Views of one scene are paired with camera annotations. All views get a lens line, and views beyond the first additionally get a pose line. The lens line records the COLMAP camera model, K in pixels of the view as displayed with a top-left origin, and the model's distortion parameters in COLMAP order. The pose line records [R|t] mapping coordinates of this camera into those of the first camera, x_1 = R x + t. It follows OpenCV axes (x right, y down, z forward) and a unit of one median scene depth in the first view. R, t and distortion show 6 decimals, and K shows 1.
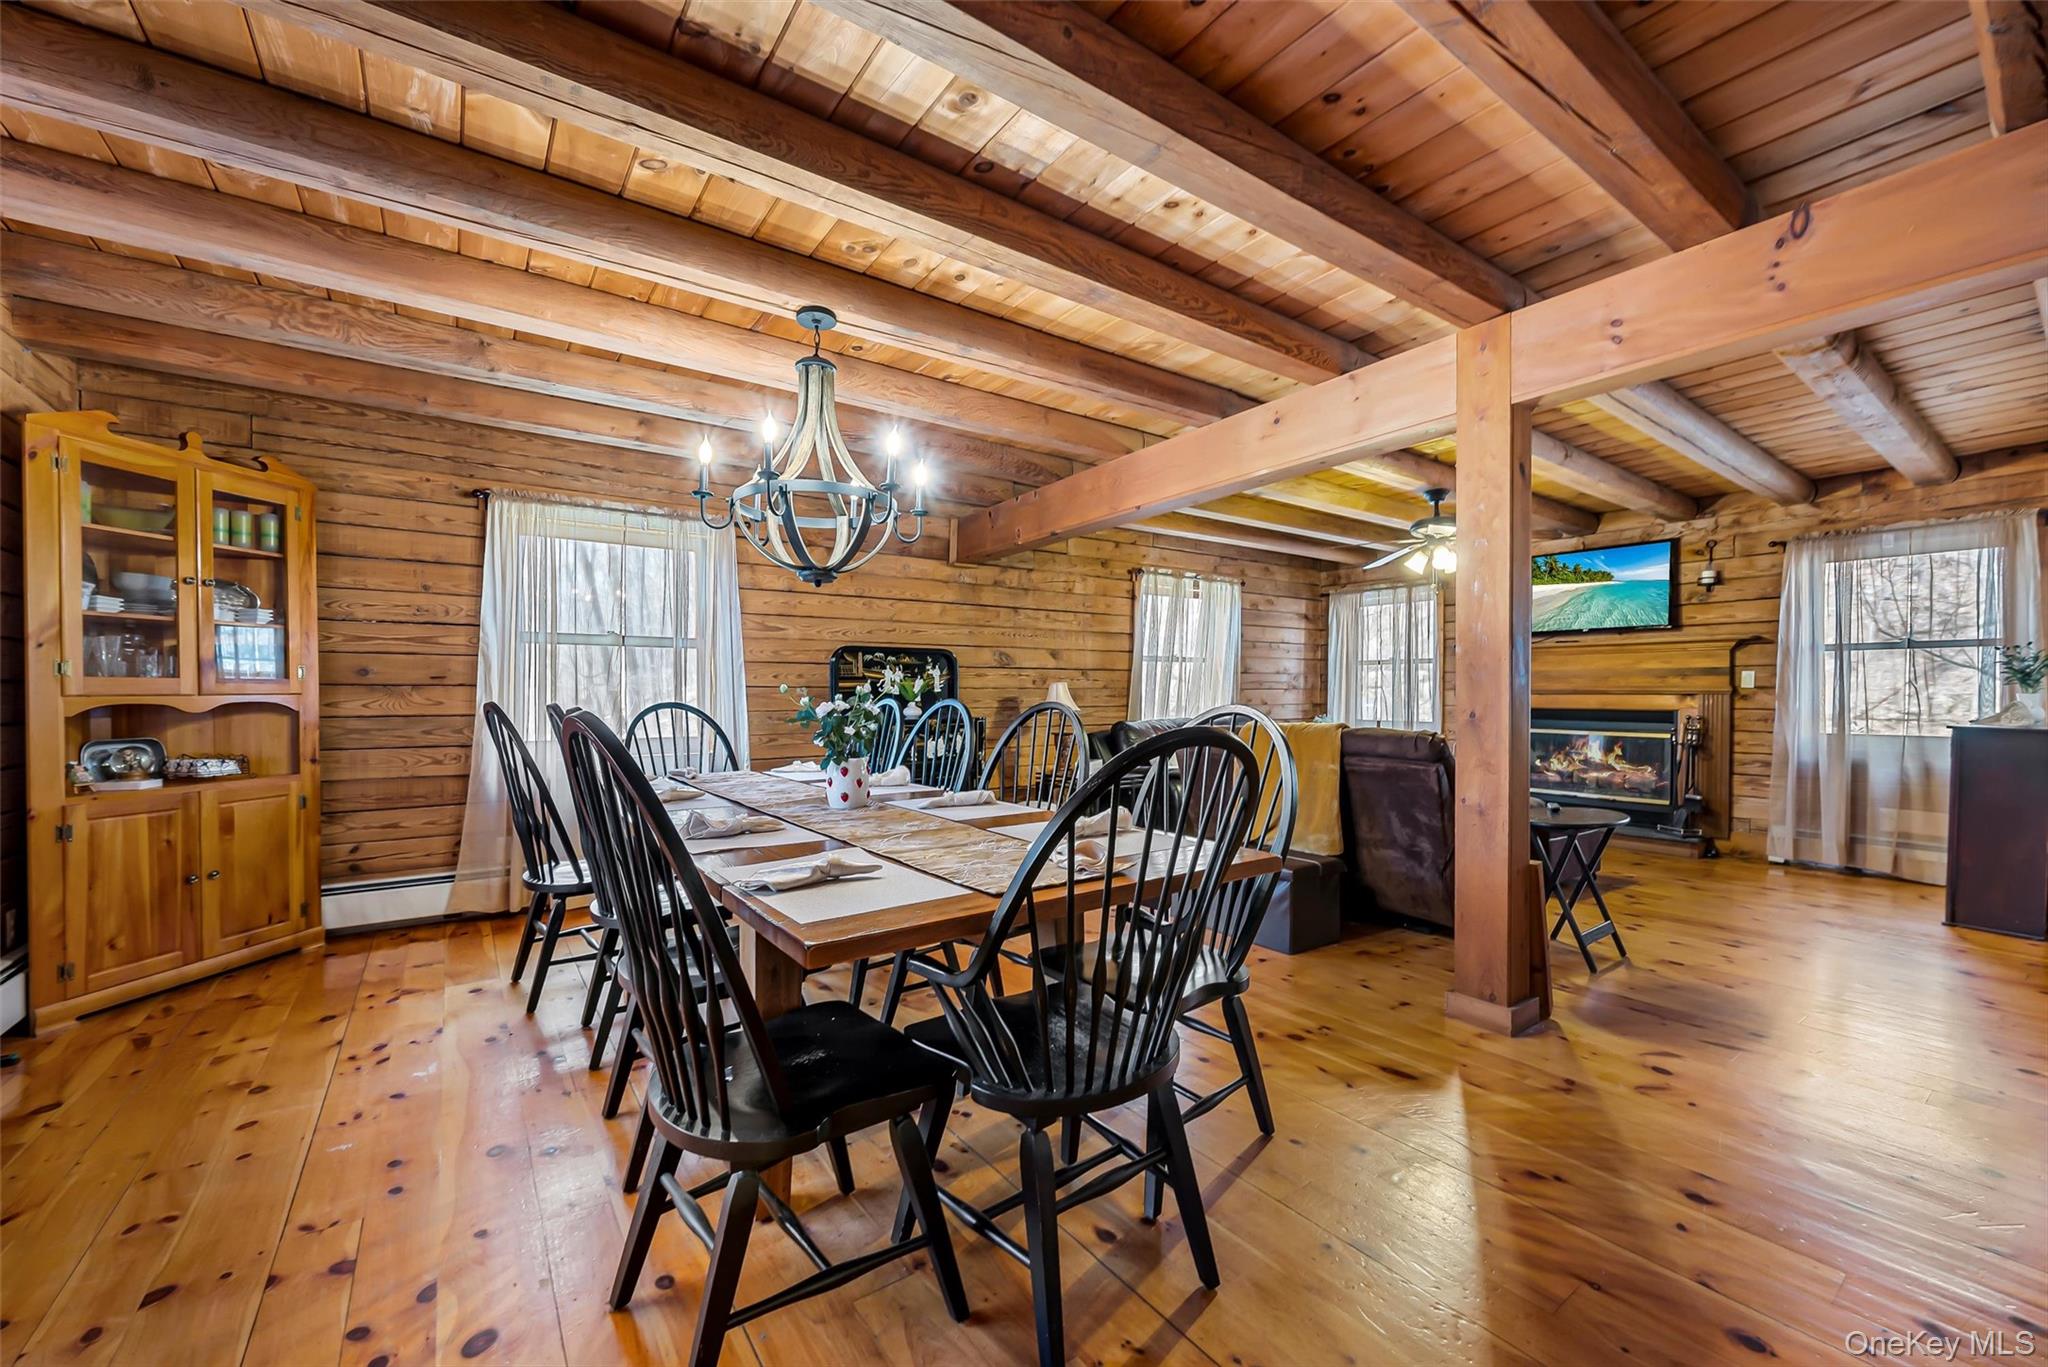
lens RADIAL K [[816.3, 0, 1053.5], [0, 816.3, 701.2], [0, 0, 1]] dist [-0.000369, -0.000076]
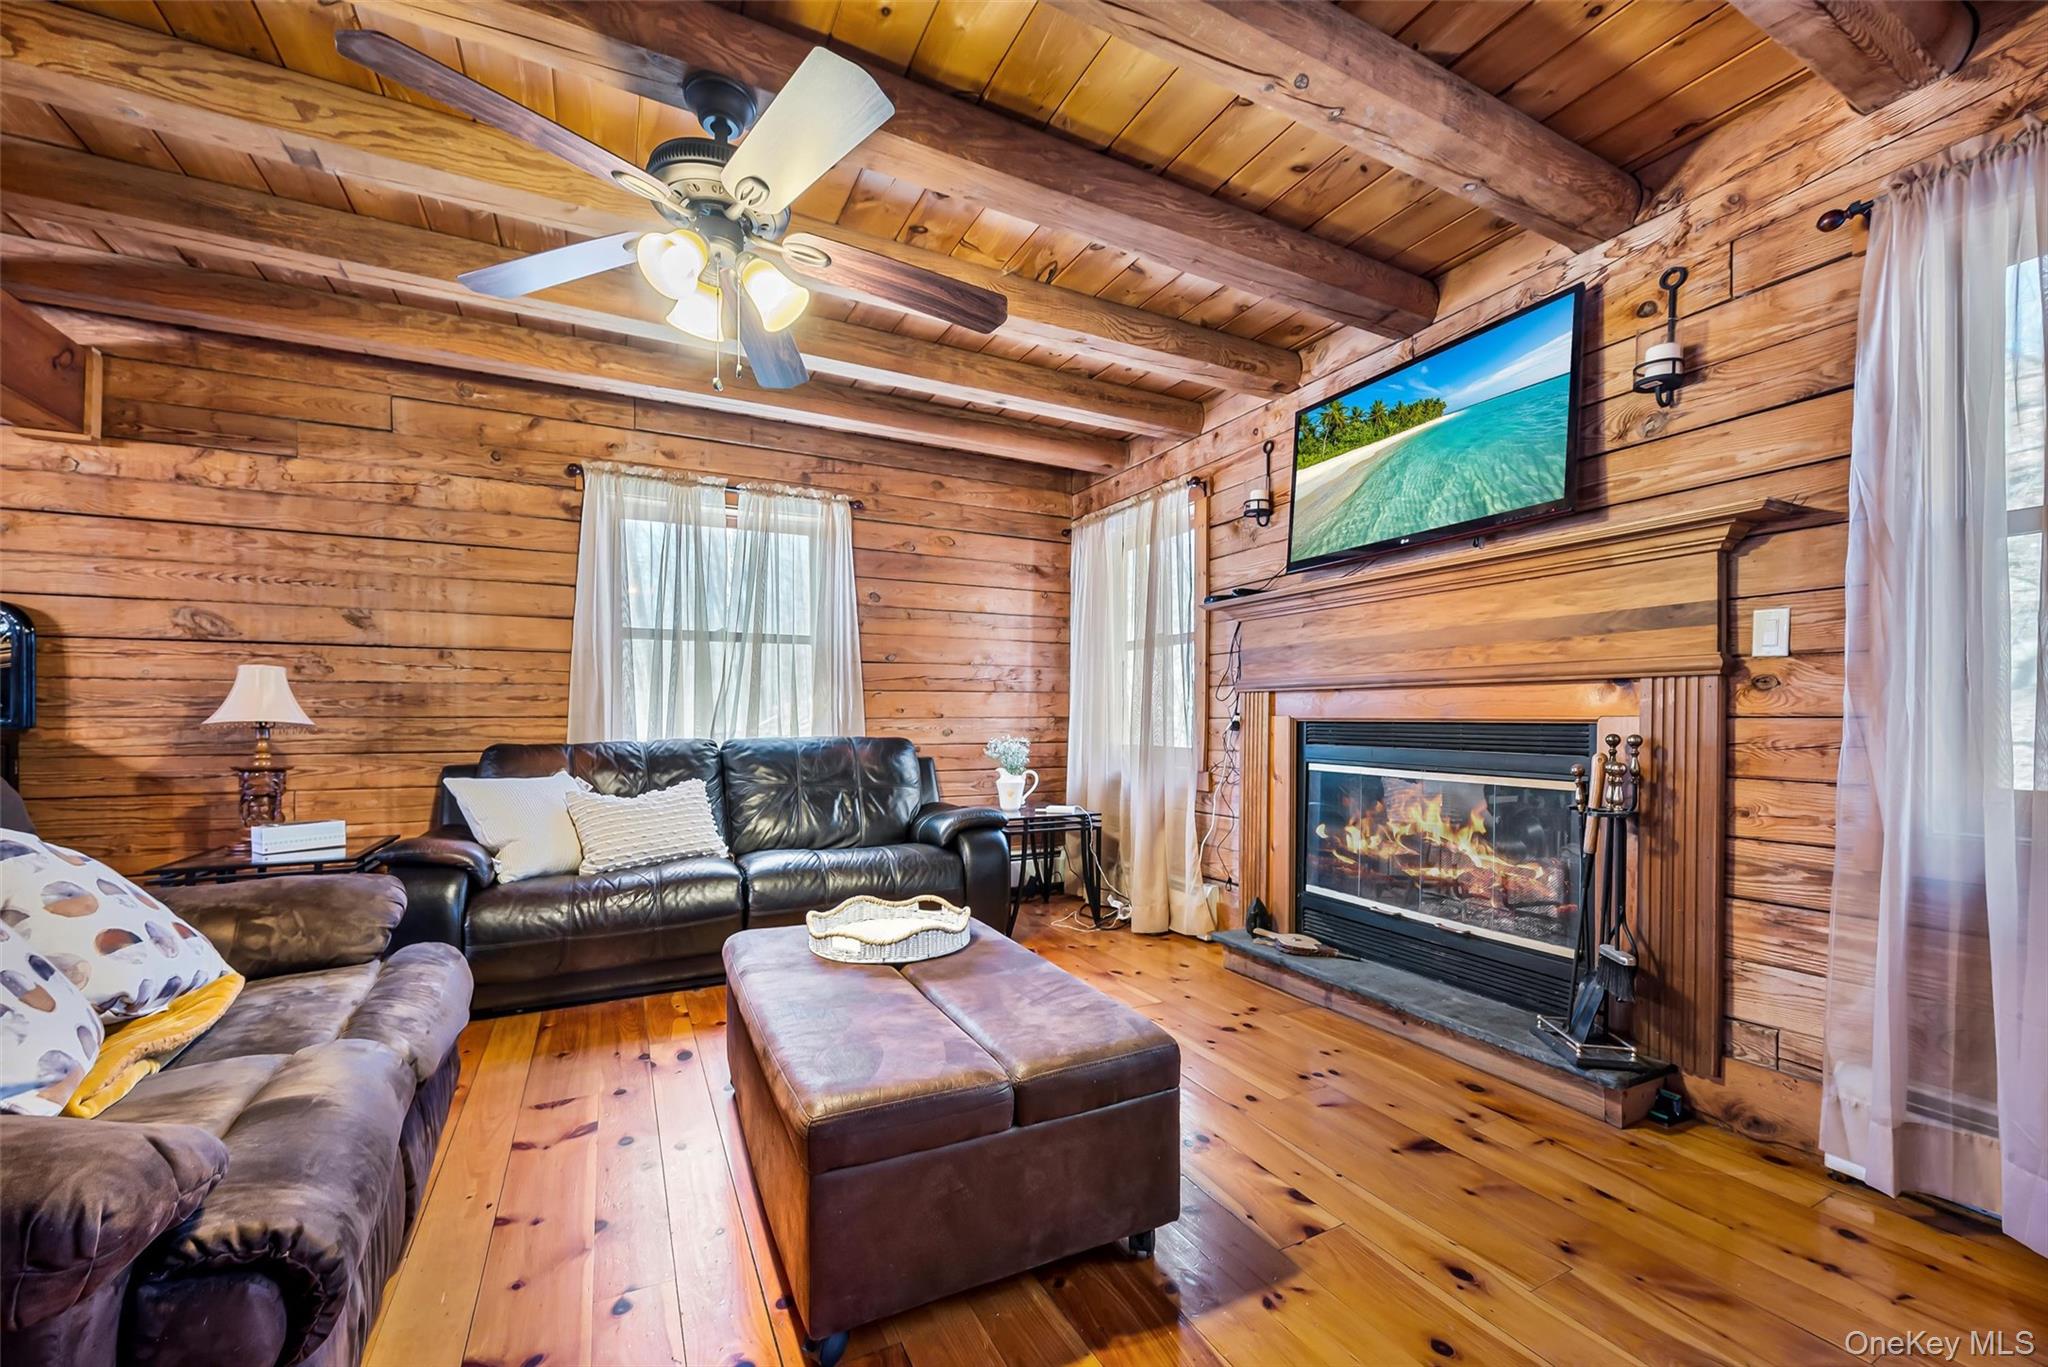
lens RADIAL K [[816.3, 0, 1069.6], [0, 816.3, 720.4], [0, 0, 1]] dist [-0.000369, -0.000076]
pose [[0.988512, 0.000181, -0.151142, 0.848154], [-0.001532, 0.999960, -0.008822, 0.021230], [0.151134, 0.008953, 0.988473, 0.848357]]
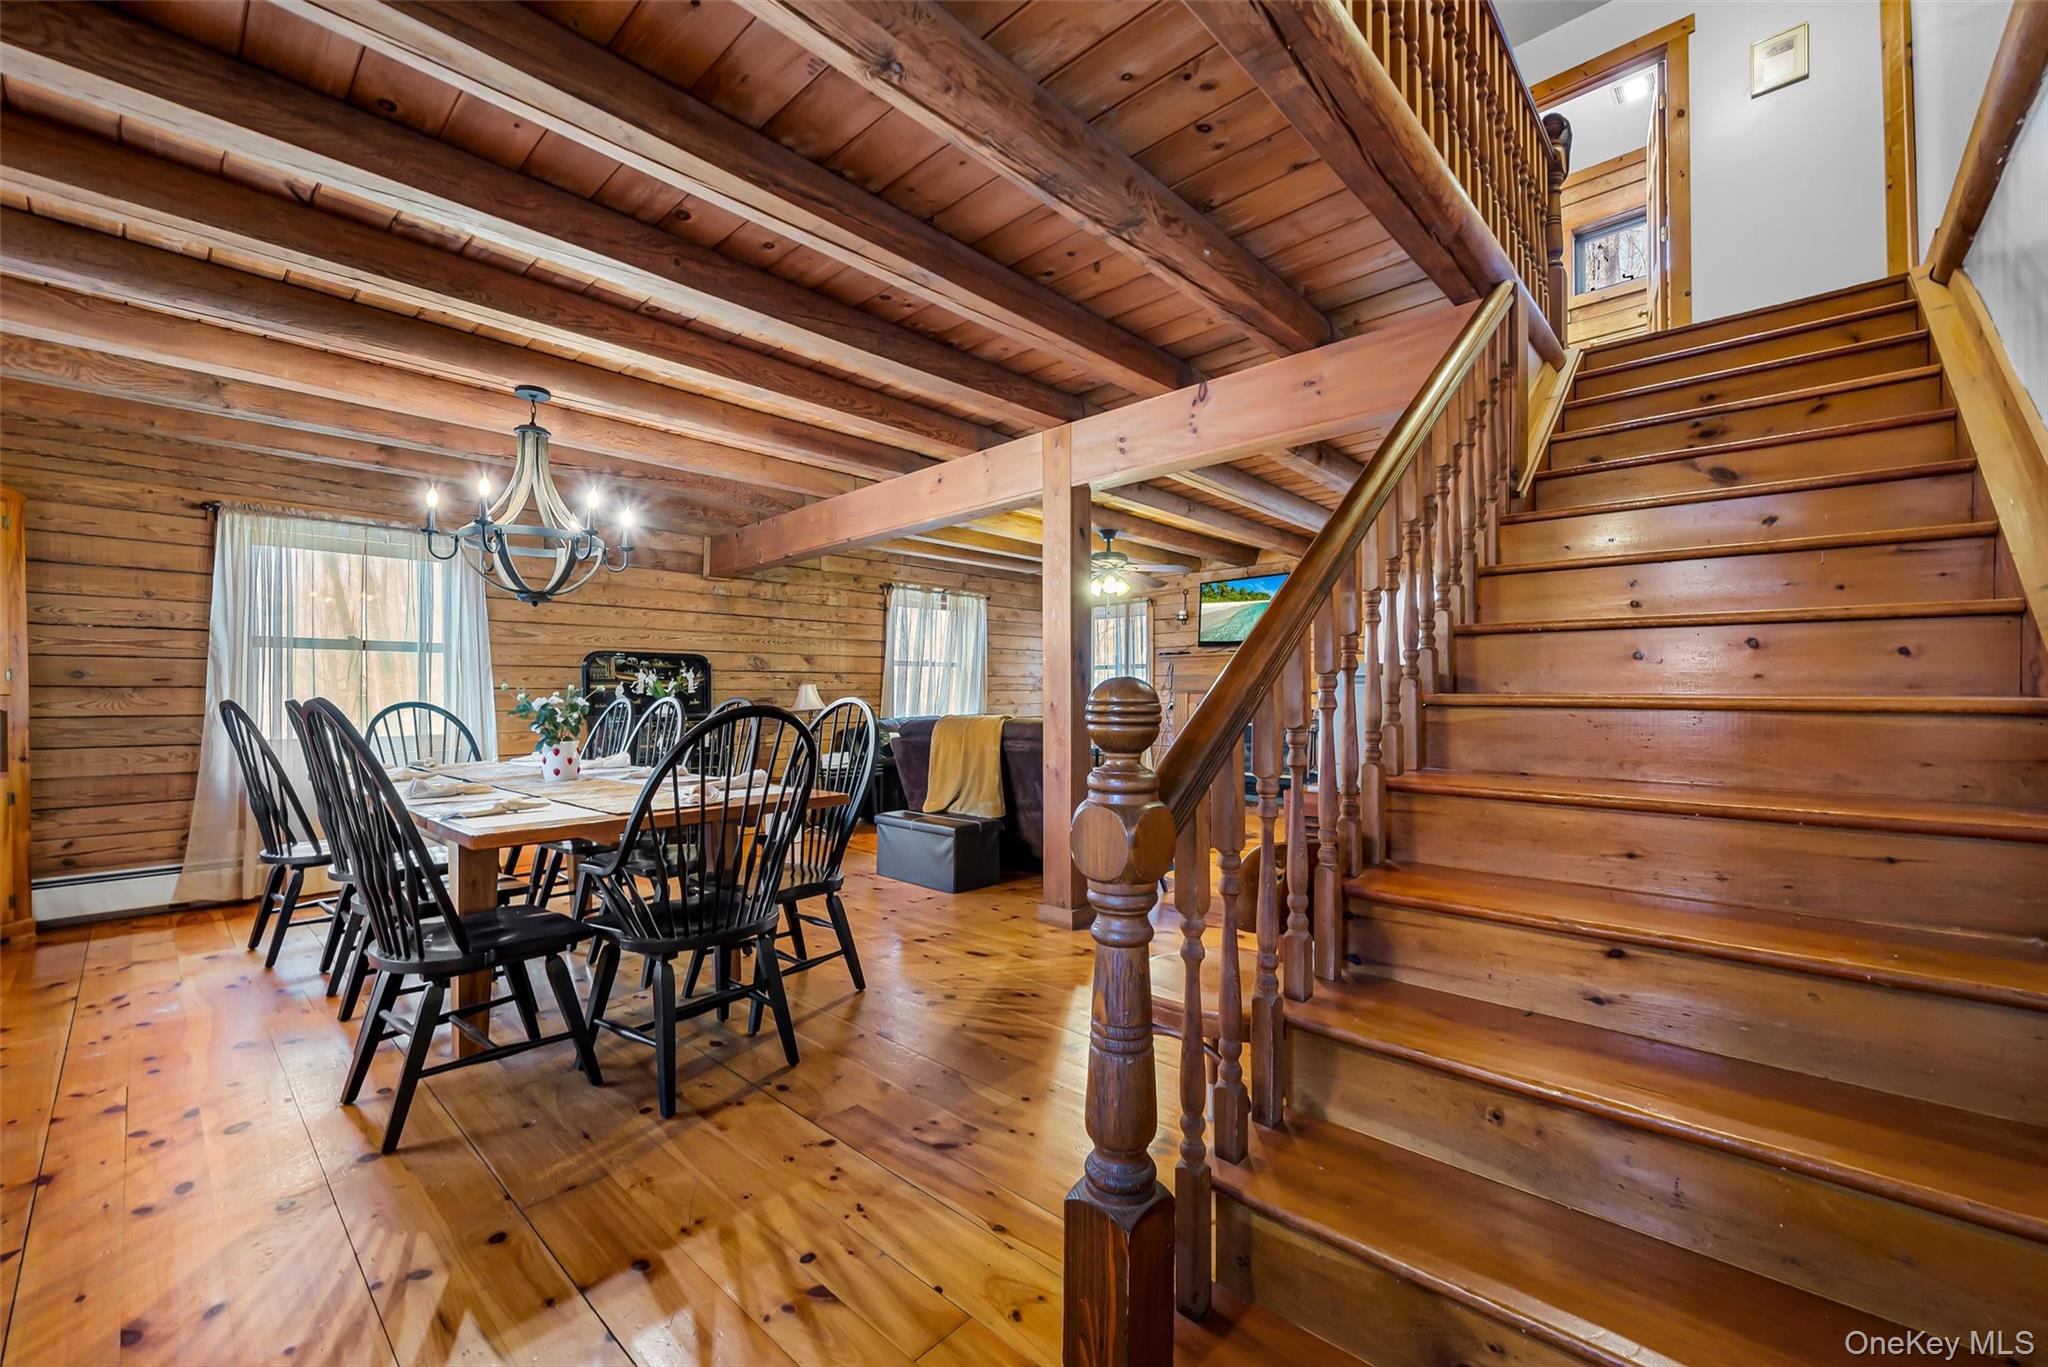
lens RADIAL K [[816.3, 0, 1043.1], [0, 816.3, 701.3], [0, 0, 1]] dist [-0.000369, -0.000076]
pose [[0.980320, -0.005628, 0.197335, 0.149542], [0.006607, 0.999969, -0.004305, 0.010937], [-0.197304, 0.005524, 0.980327, -0.252242]]
